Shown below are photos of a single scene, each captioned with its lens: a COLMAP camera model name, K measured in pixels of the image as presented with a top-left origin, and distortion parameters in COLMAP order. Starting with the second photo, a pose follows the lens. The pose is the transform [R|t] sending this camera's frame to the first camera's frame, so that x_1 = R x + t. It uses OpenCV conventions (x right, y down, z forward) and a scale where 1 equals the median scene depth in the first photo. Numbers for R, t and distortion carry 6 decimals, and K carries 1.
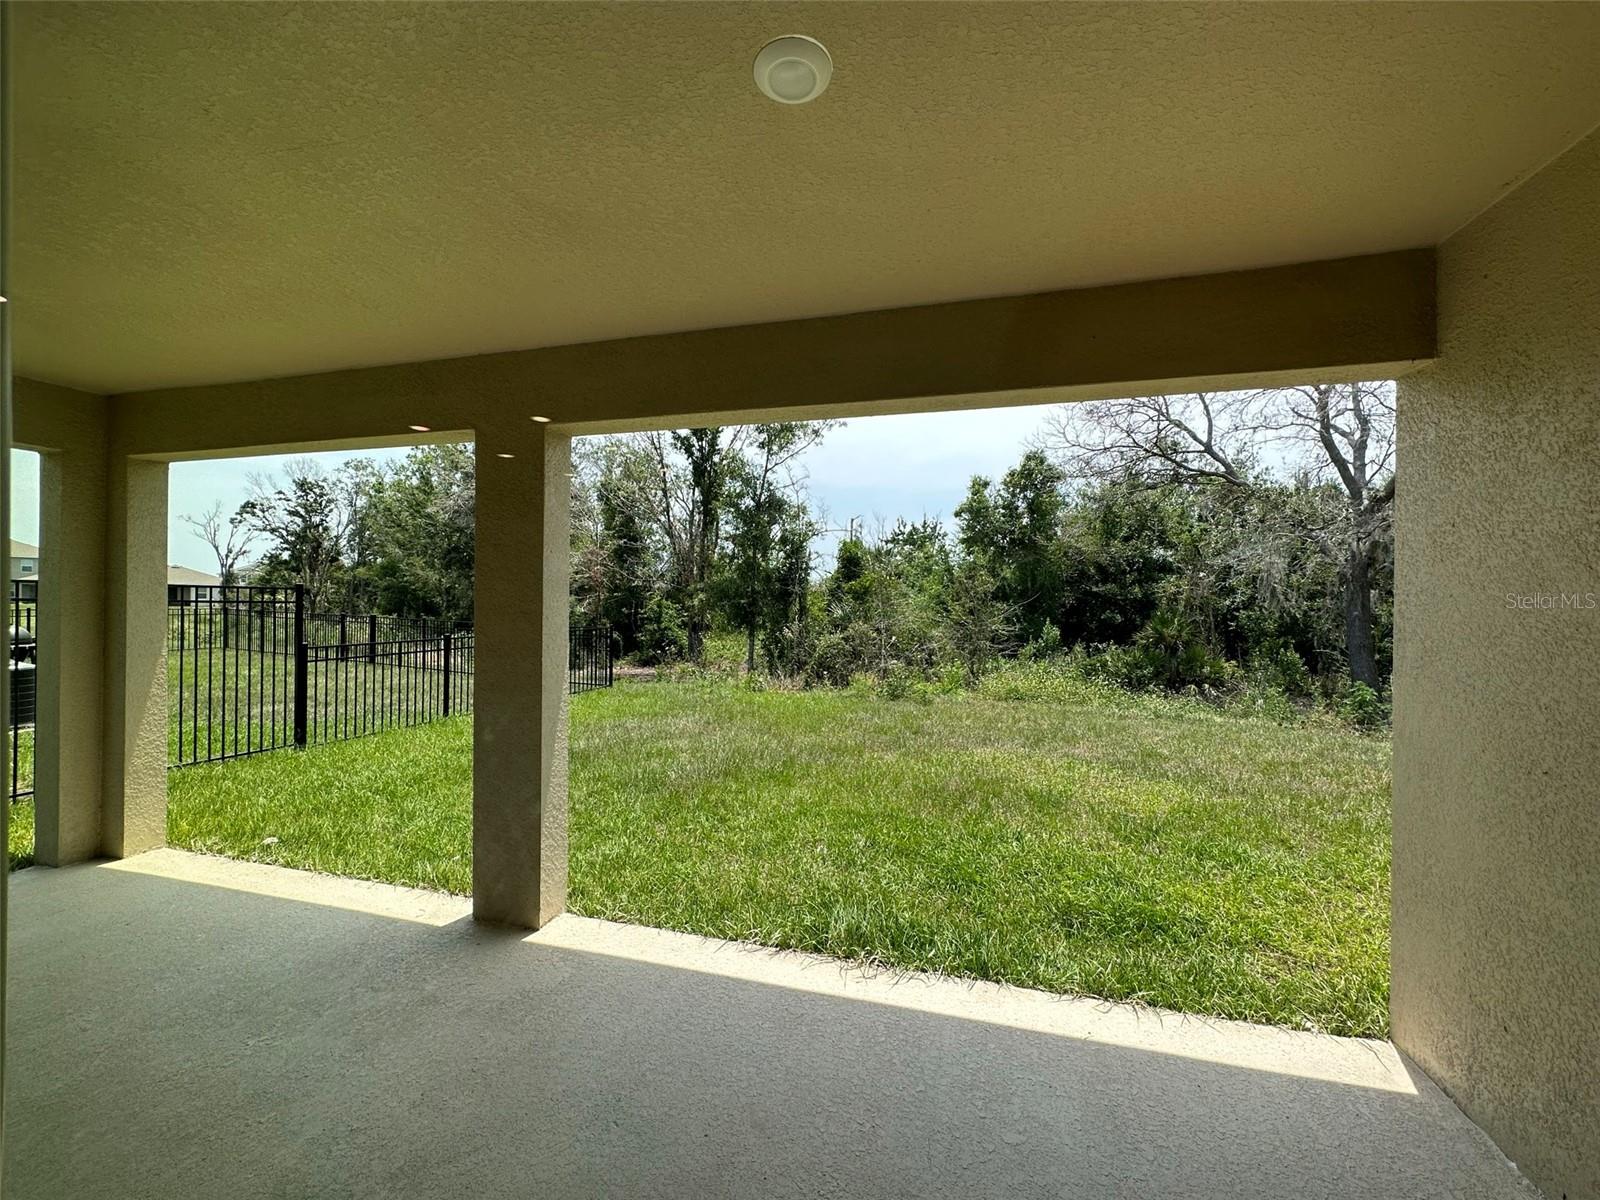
lens RADIAL K [[635.9, 0, 809.8], [0, 635.9, 603.9], [0, 0, 1]] dist [0.002719, 0.000445]
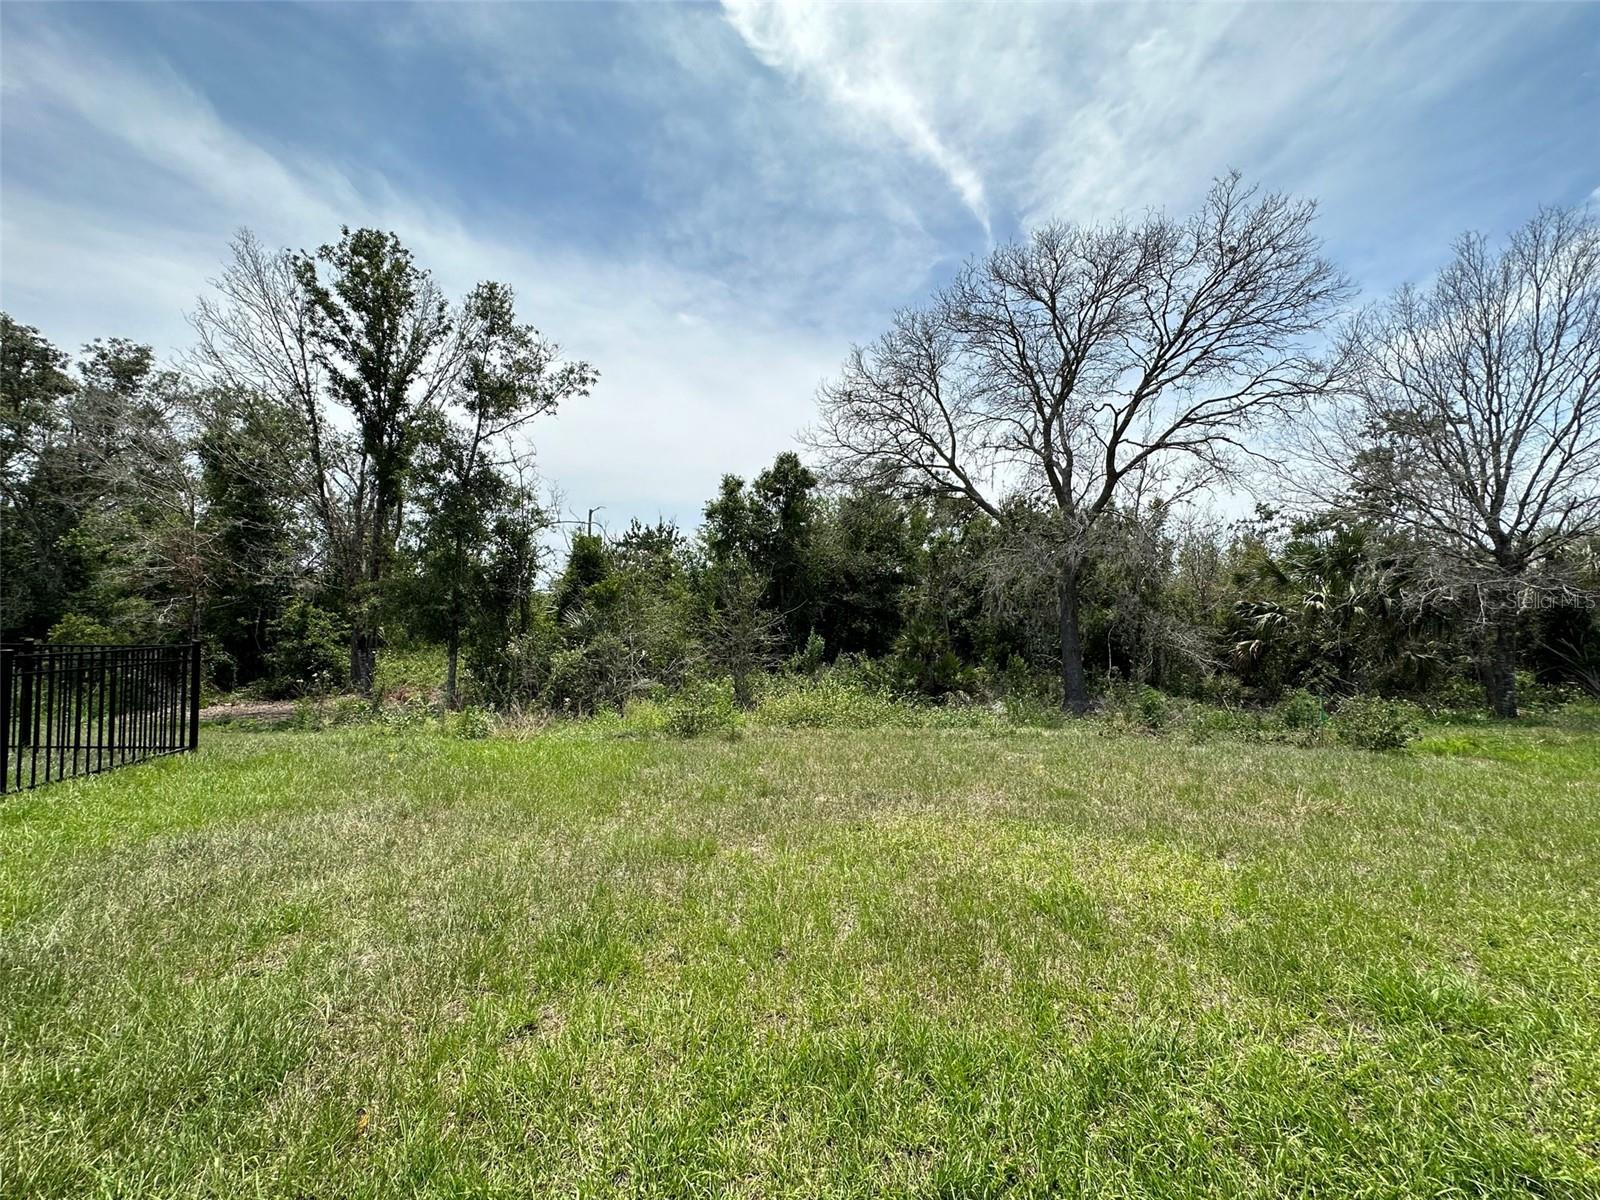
lens RADIAL K [[635.9, 0, 798.4], [0, 635.9, 600.3], [0, 0, 1]] dist [0.002719, 0.000445]
pose [[0.910440, 0.011932, 0.413469, -0.029092], [-0.001895, 0.999694, -0.024678, 0.004770], [-0.413637, 0.021685, 0.910184, 0.129651]]
